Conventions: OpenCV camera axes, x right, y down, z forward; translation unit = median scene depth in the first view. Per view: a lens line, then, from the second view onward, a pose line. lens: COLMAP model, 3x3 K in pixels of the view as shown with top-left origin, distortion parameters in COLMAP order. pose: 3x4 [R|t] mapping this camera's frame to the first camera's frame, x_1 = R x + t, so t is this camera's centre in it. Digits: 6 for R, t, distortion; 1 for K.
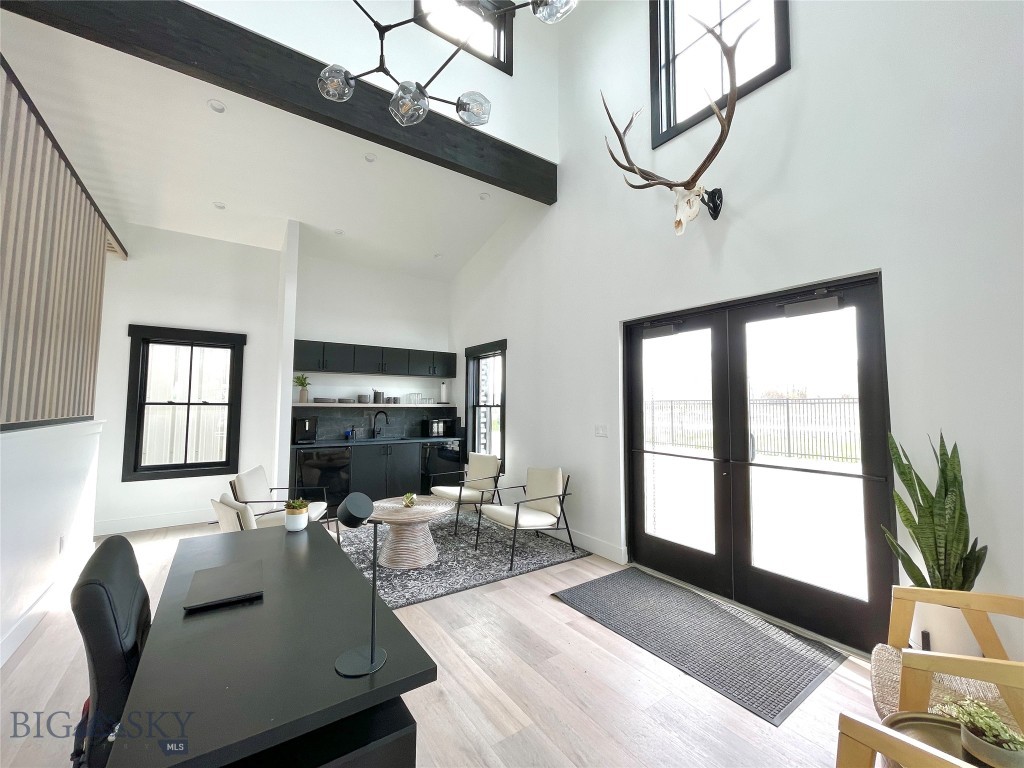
lens RADIAL K [[412.0, 0, 517.4], [0, 412.0, 378.4], [0, 0, 1]] dist [0.000769, 0.000255]
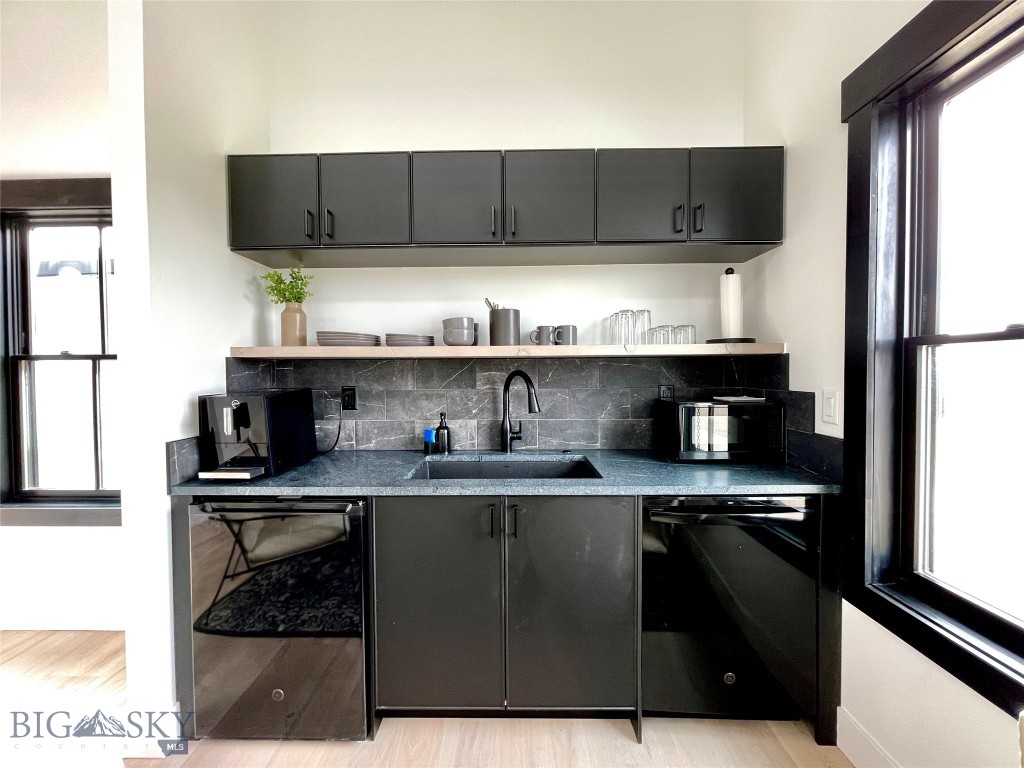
lens RADIAL K [[412.0, 0, 515.2], [0, 412.0, 380.0], [0, 0, 1]] dist [0.000769, 0.000255]
pose [[0.815008, 0.003917, -0.579436, -0.145497], [0.050943, 0.995621, 0.078385, 0.061054], [0.577206, -0.093403, 0.811239, 0.730529]]
